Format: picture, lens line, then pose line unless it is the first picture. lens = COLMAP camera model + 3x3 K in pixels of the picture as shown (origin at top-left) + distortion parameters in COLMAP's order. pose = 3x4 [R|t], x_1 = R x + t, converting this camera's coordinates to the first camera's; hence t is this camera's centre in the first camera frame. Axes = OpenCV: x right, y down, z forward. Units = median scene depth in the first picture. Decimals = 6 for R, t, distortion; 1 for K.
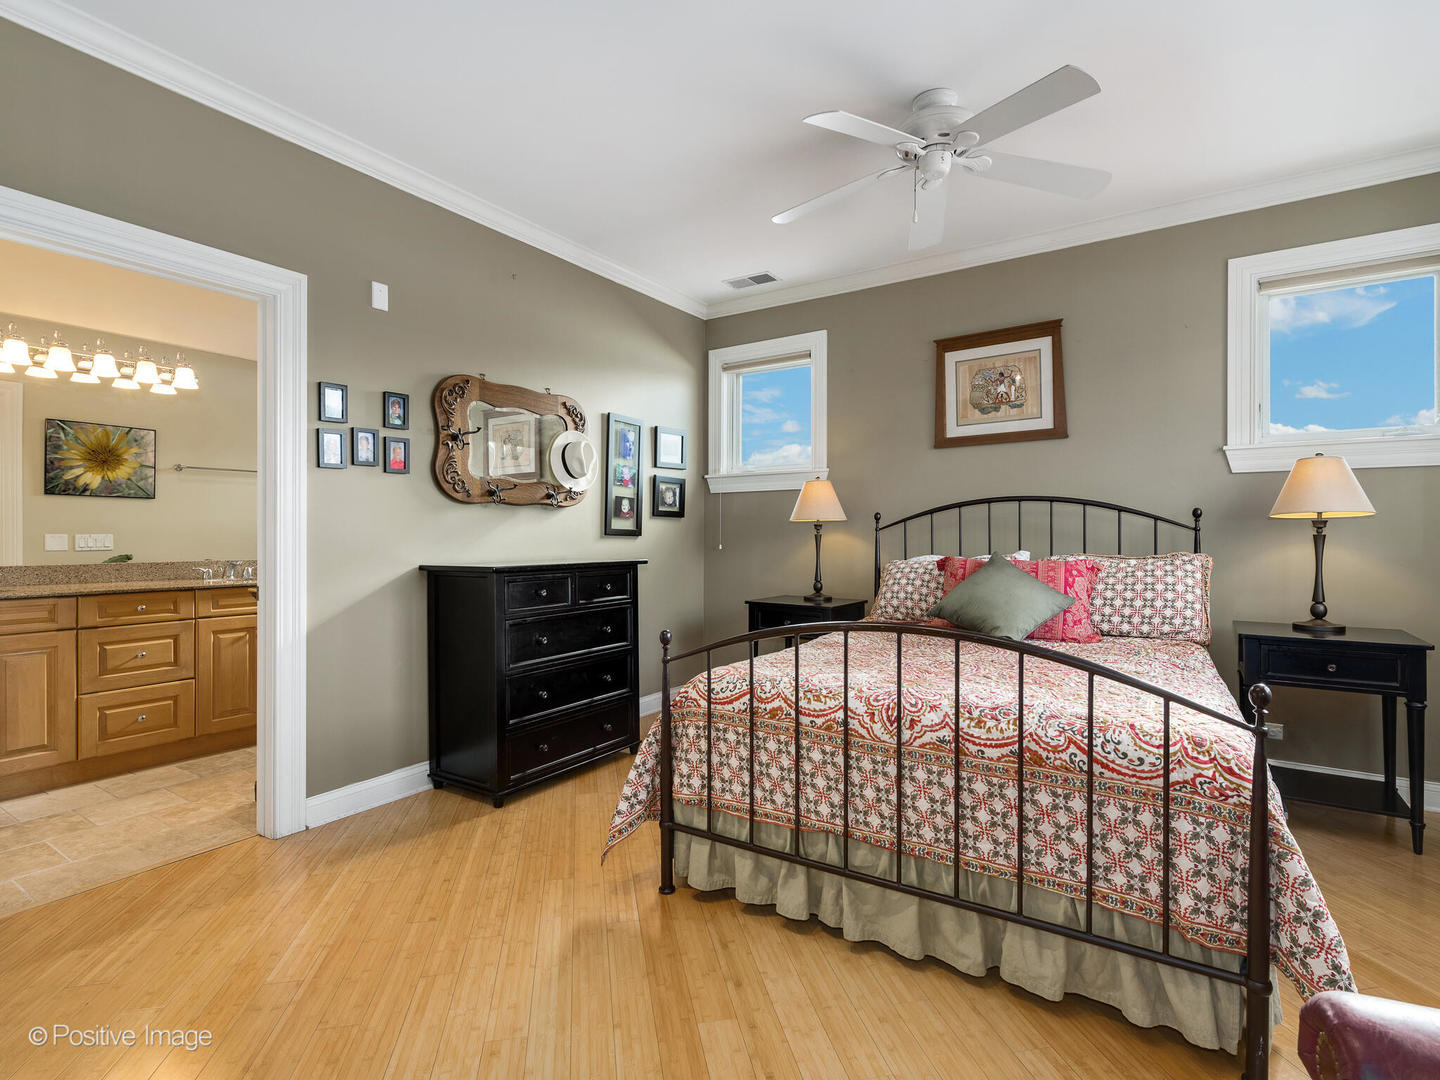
lens RADIAL K [[687.9, 0, 683.2], [0, 687.9, 538.8], [0, 0, 1]] dist [0.009030, -0.001809]
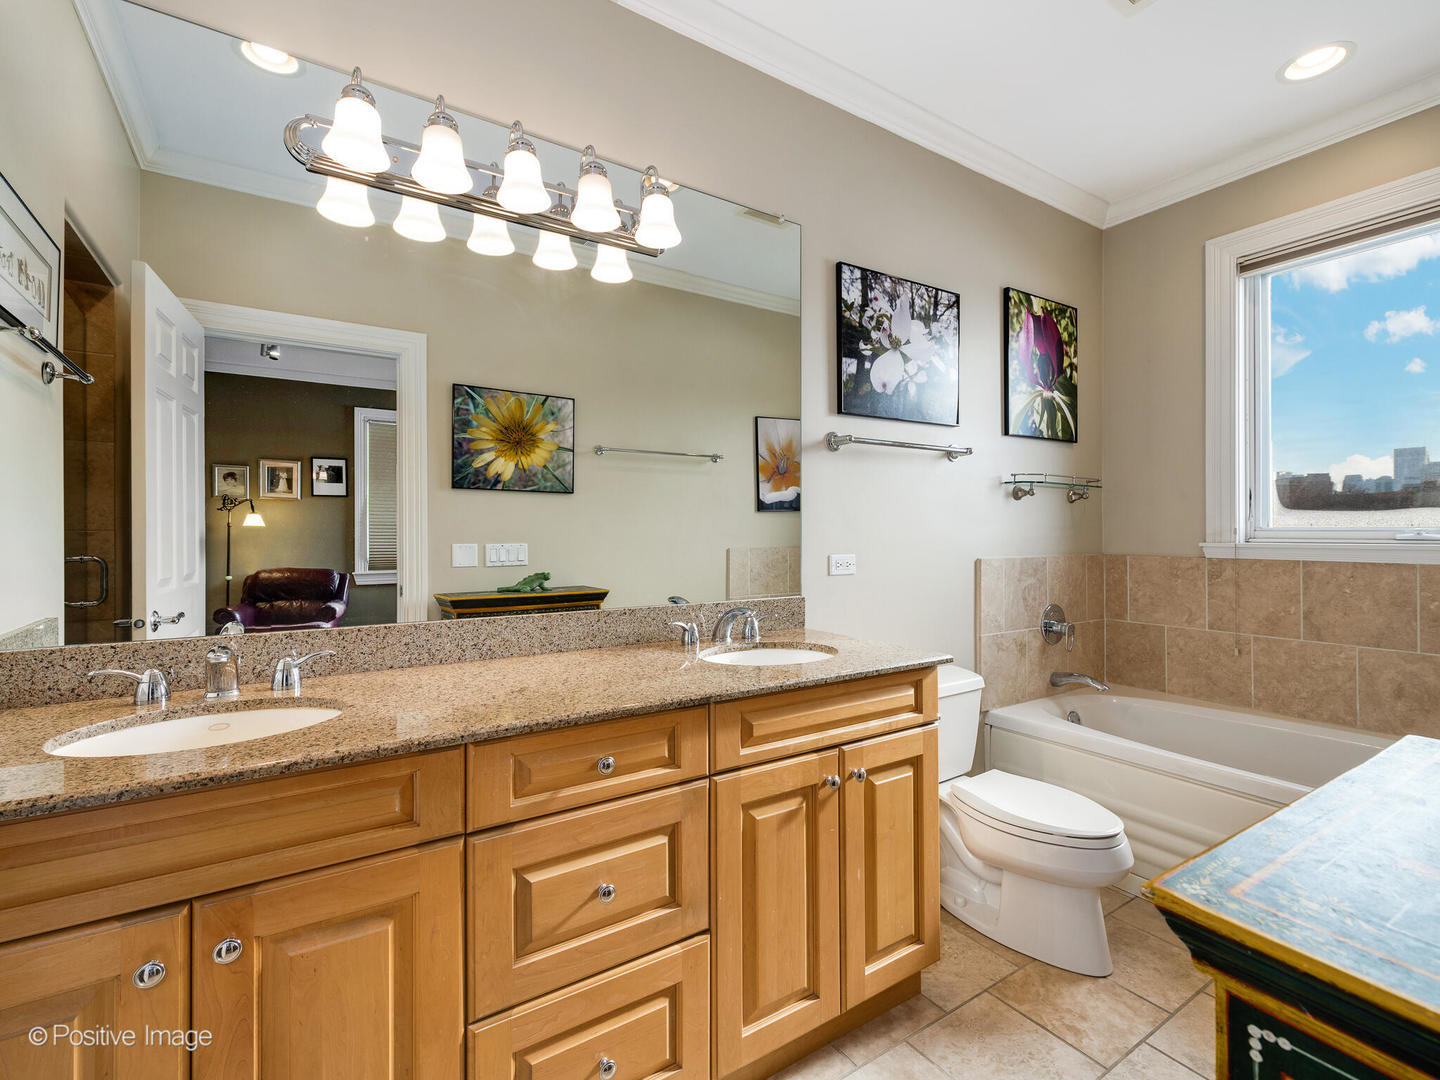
lens RADIAL K [[640.3, 0, 721.8], [0, 640.3, 540.4], [0, 0, 1]] dist [0.013507, -0.003212]
pose [[0.927300, 0.004406, -0.374292, -0.398581], [-0.001643, 0.999969, 0.007700, -0.014860], [0.374315, -0.006526, 0.927279, 0.470099]]
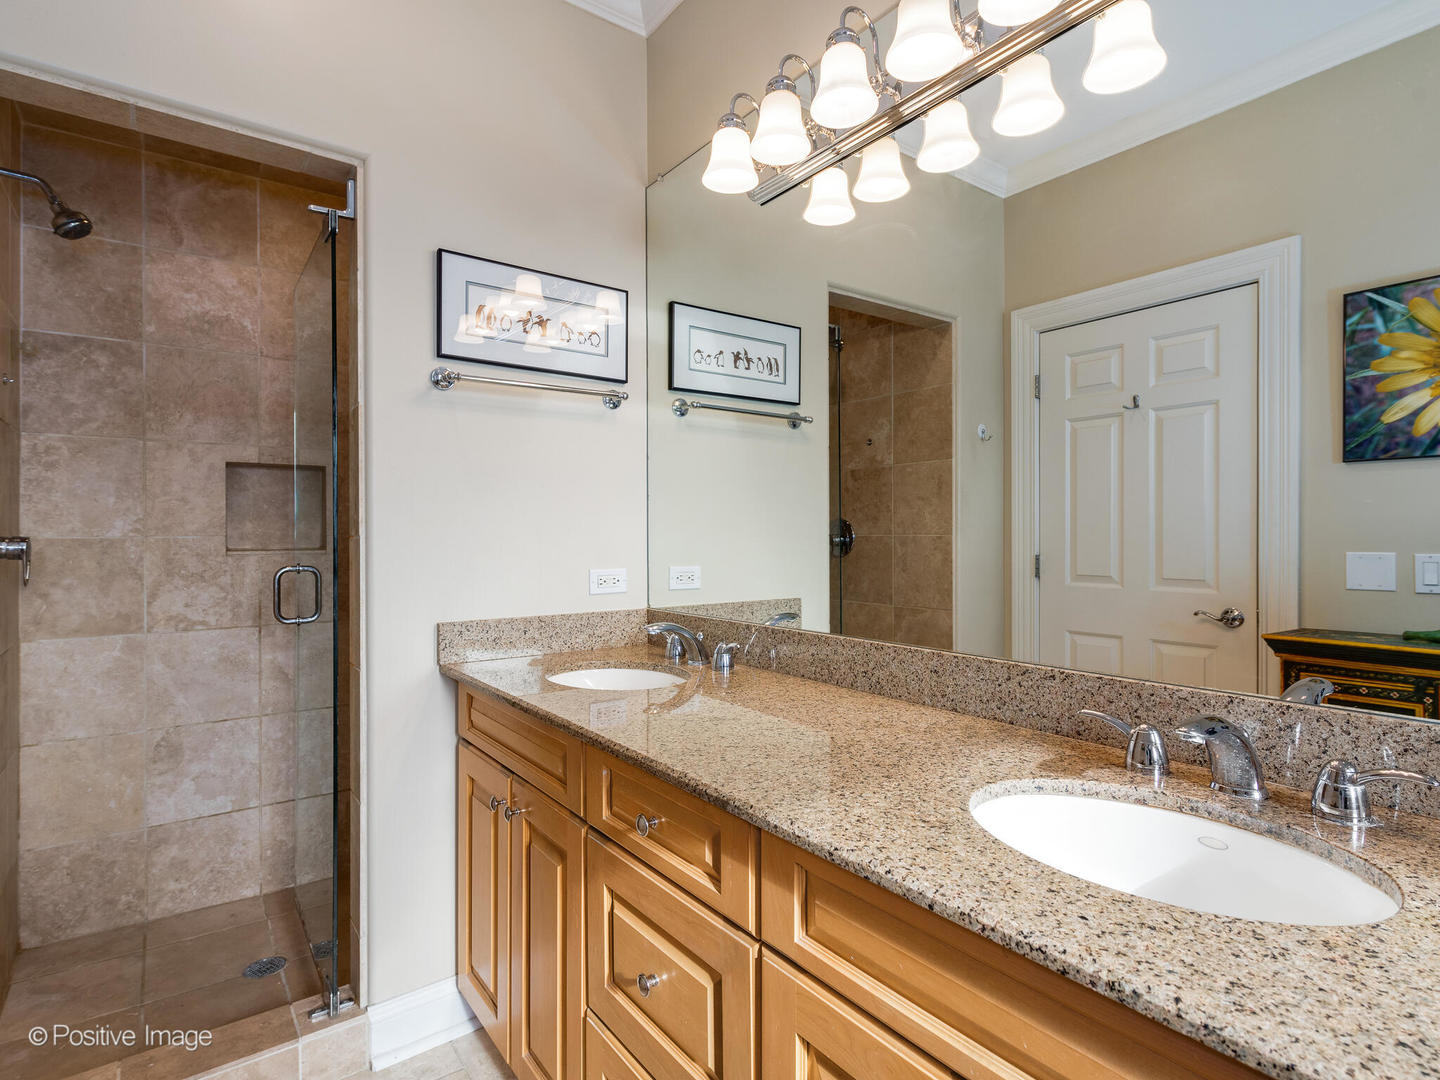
lens RADIAL K [[749.0, 0, 727.9], [0, 749.0, 530.9], [0, 0, 1]] dist [-0.008122, -0.000747]
pose [[-0.311582, -0.003889, -0.950211, -0.325590], [-0.000681, 0.999992, -0.003869, -0.016735], [0.950219, -0.000558, -0.311582, 0.753812]]
